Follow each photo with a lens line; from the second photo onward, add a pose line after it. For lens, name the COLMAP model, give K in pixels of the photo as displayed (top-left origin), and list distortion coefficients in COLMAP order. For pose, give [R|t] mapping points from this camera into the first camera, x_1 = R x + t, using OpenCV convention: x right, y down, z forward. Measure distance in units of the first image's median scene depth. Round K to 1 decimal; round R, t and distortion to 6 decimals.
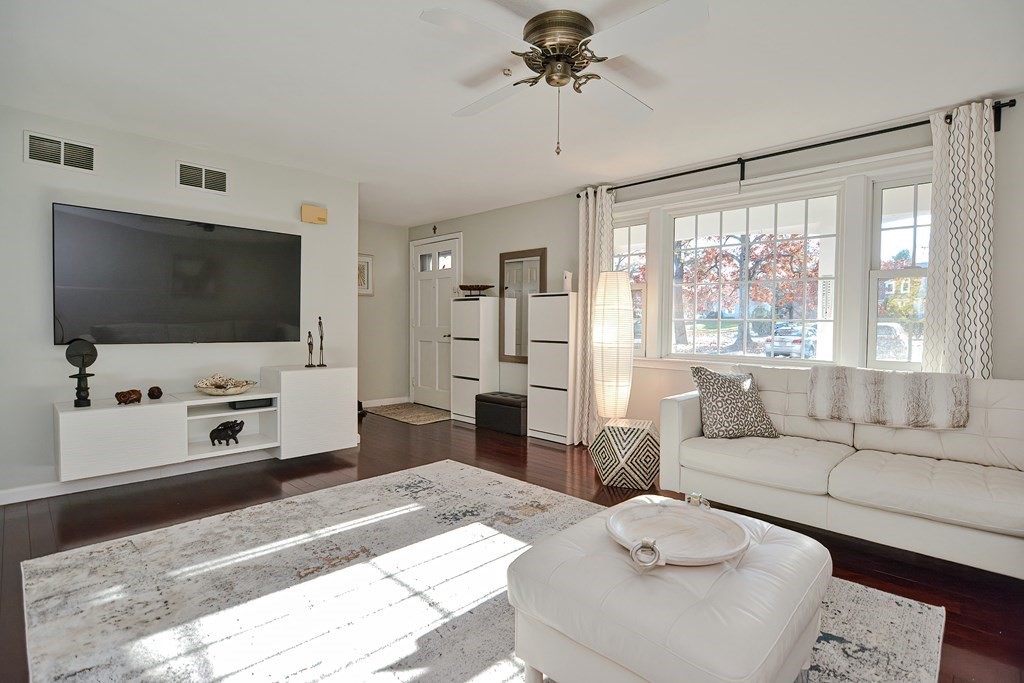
lens RADIAL K [[503.9, 0, 497.0], [0, 503.9, 340.0], [0, 0, 1]] dist [-0.030600, 0.007940]
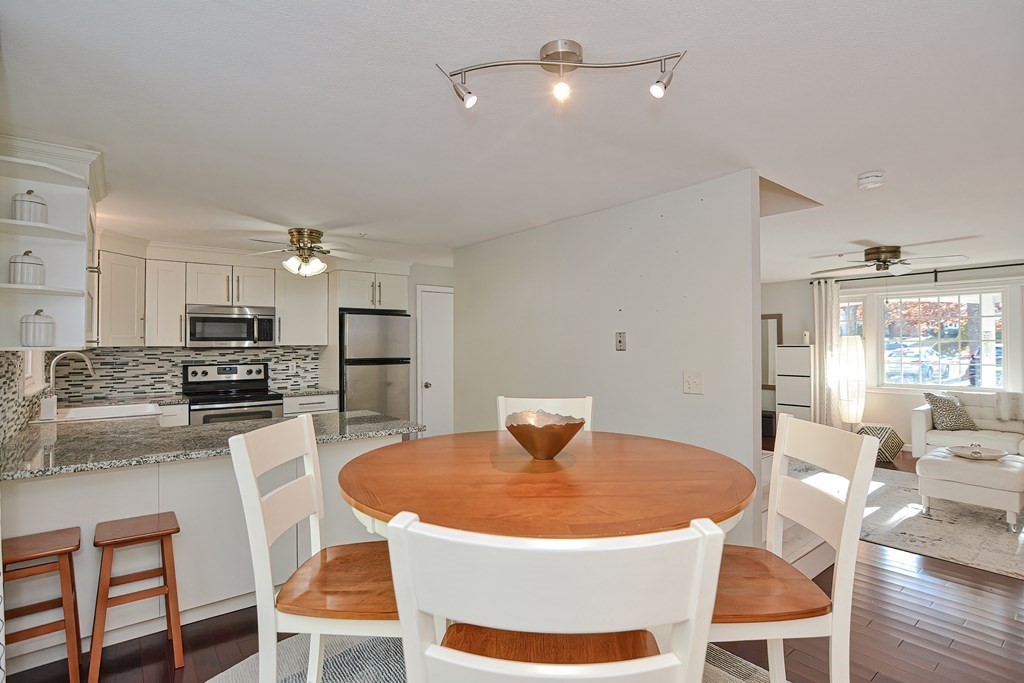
lens RADIAL K [[503.9, 0, 508.9], [0, 503.9, 341.0], [0, 0, 1]] dist [-0.030600, 0.007940]
pose [[0.992502, -0.016175, -0.121151, -0.931895], [0.011320, 0.999109, -0.040654, -0.083434], [0.121700, 0.038978, 0.991801, -1.035405]]
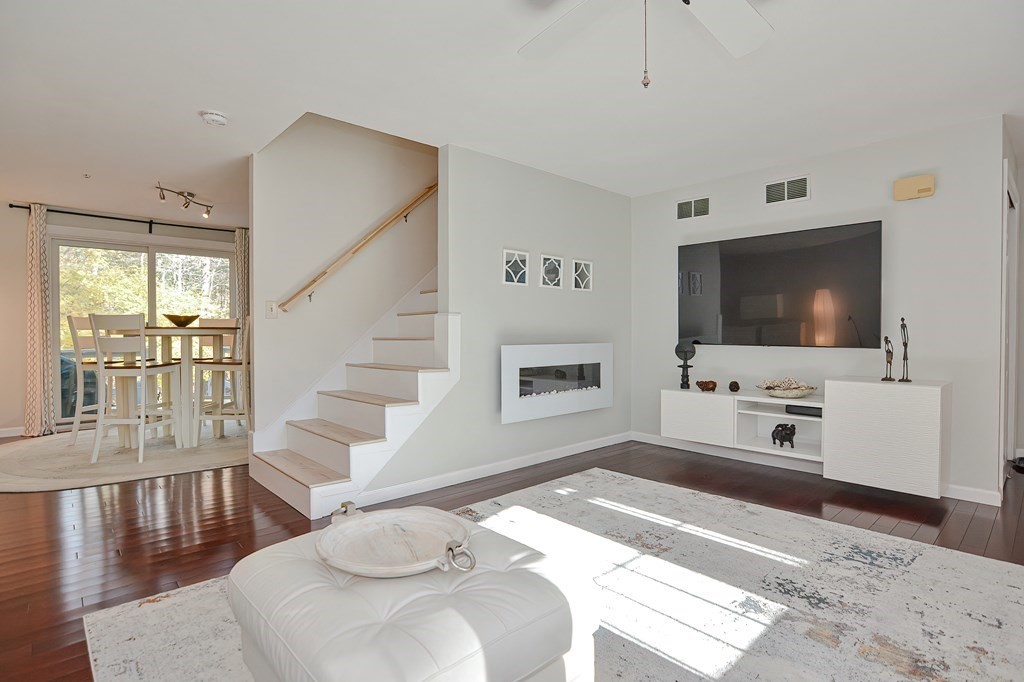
lens RADIAL K [[503.9, 0, 510.1], [0, 503.9, 337.0], [0, 0, 1]] dist [-0.030600, 0.007940]
pose [[-0.041471, 0.007193, -0.999114, 0.493582], [-0.023869, 0.999682, 0.008188, -0.008918], [0.998855, 0.024188, -0.041286, 0.464072]]
